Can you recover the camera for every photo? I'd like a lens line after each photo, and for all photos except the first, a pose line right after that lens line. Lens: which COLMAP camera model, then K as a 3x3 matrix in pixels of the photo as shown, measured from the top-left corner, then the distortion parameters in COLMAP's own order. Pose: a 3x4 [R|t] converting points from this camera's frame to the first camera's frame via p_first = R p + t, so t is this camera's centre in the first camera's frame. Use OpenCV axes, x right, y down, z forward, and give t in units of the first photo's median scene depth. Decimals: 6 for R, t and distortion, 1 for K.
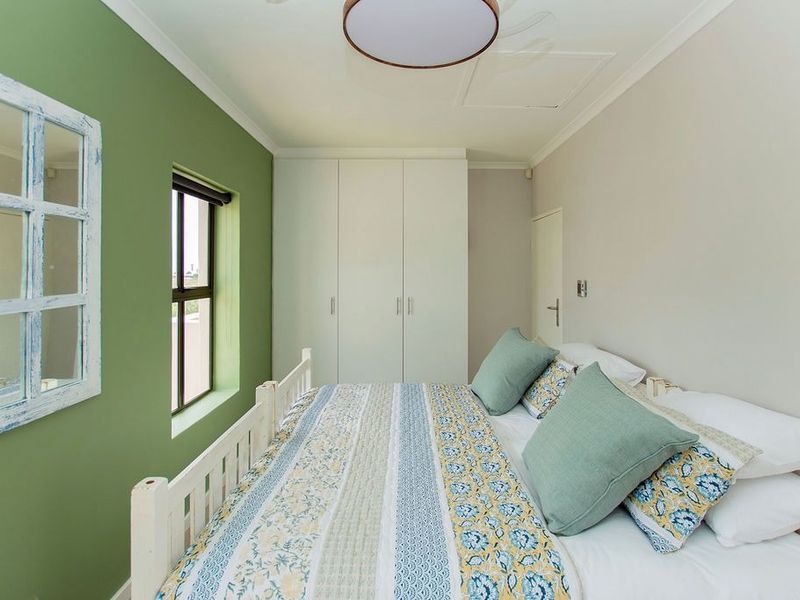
lens RADIAL K [[416.2, 0, 400.0], [0, 416.2, 300.0], [0, 0, 1]] dist [-0.000019, -0.000010]
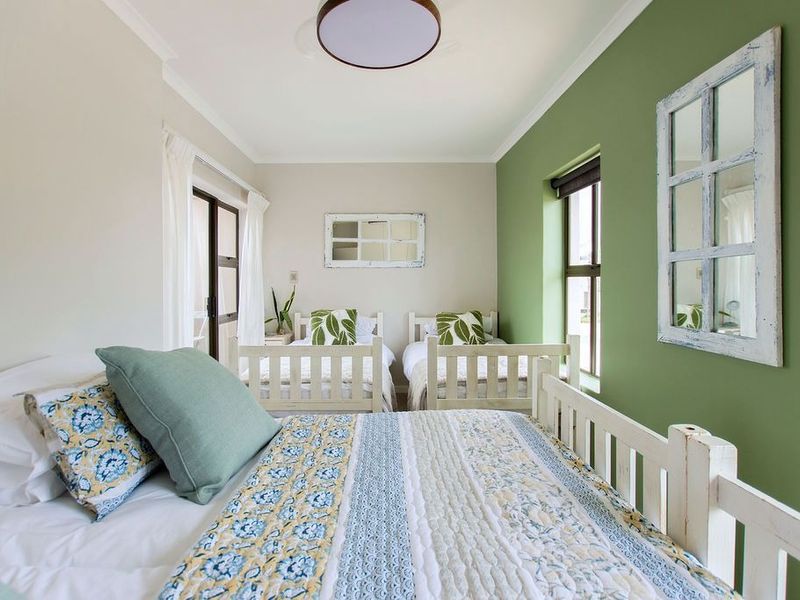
lens RADIAL K [[419.6, 0, 401.9], [0, 419.6, 285.0], [0, 0, 1]] dist [-0.000199, -0.000443]
pose [[-0.998571, -0.013633, -0.051680, 0.055775], [-0.013637, 0.999907, -0.000286, 0.097600], [0.051679, 0.000420, -0.998664, 1.884060]]
